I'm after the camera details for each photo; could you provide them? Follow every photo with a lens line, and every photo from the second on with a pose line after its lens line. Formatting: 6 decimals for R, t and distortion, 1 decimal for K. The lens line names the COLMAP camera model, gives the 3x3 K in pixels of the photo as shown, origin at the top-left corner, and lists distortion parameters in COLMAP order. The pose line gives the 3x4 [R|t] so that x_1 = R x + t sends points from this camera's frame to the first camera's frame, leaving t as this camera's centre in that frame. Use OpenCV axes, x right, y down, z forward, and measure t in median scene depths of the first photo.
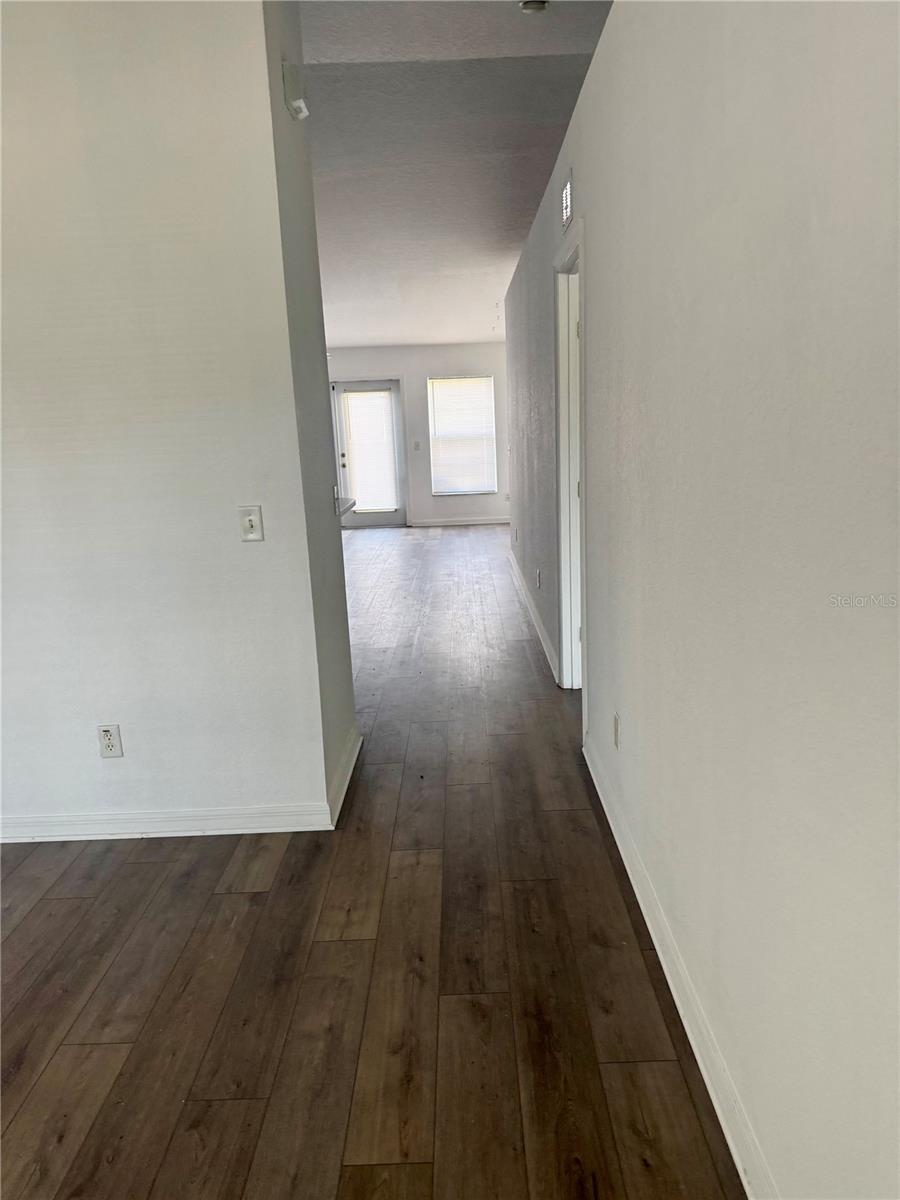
lens RADIAL K [[845.9, 0, 458.2], [0, 845.9, 602.1], [0, 0, 1]] dist [0.070050, -0.005010]
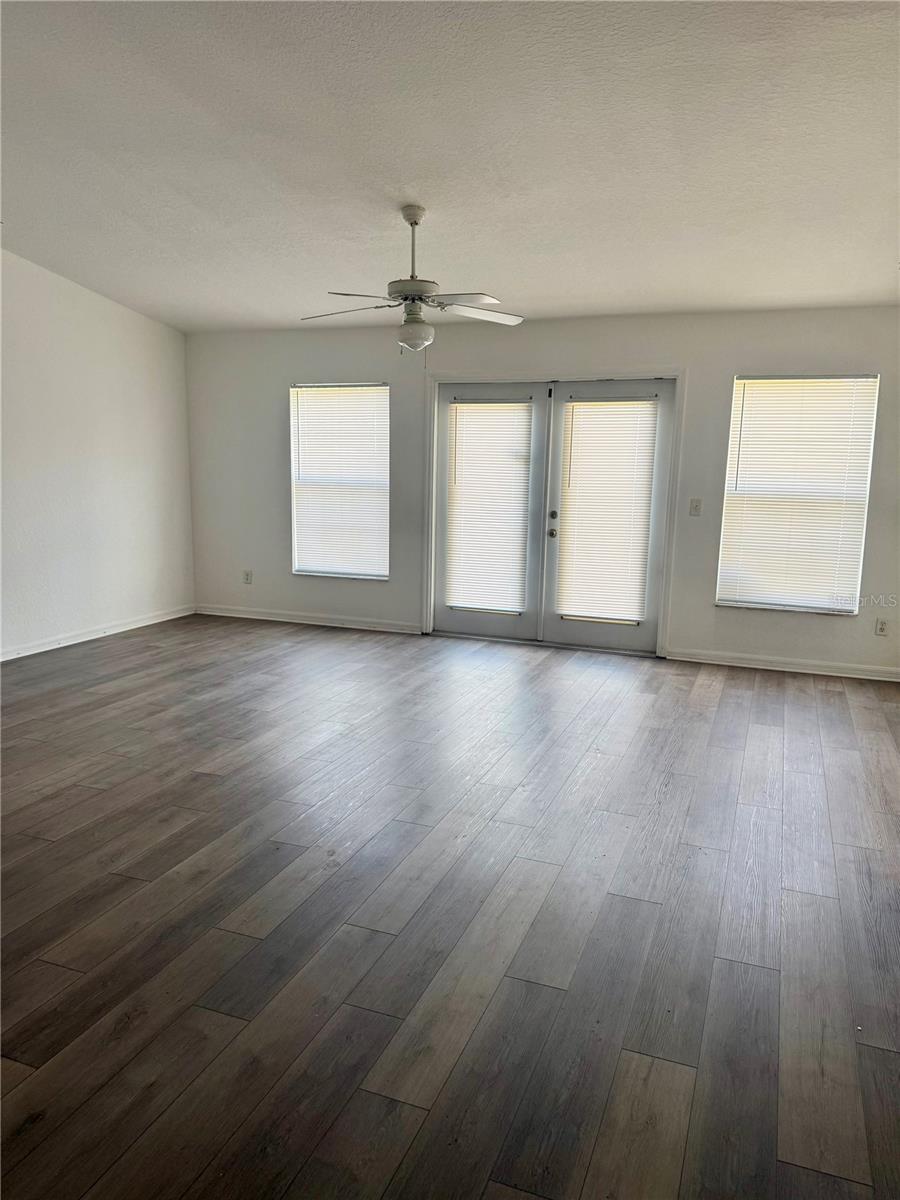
lens RADIAL K [[845.9, 0, 440.9], [0, 845.9, 612.6], [0, 0, 1]] dist [0.070050, -0.005010]
pose [[0.929897, 0.119206, -0.347967, -0.004517], [-0.132694, 0.991042, -0.015097, -0.092575], [0.343050, 0.060212, 0.937385, 0.466426]]
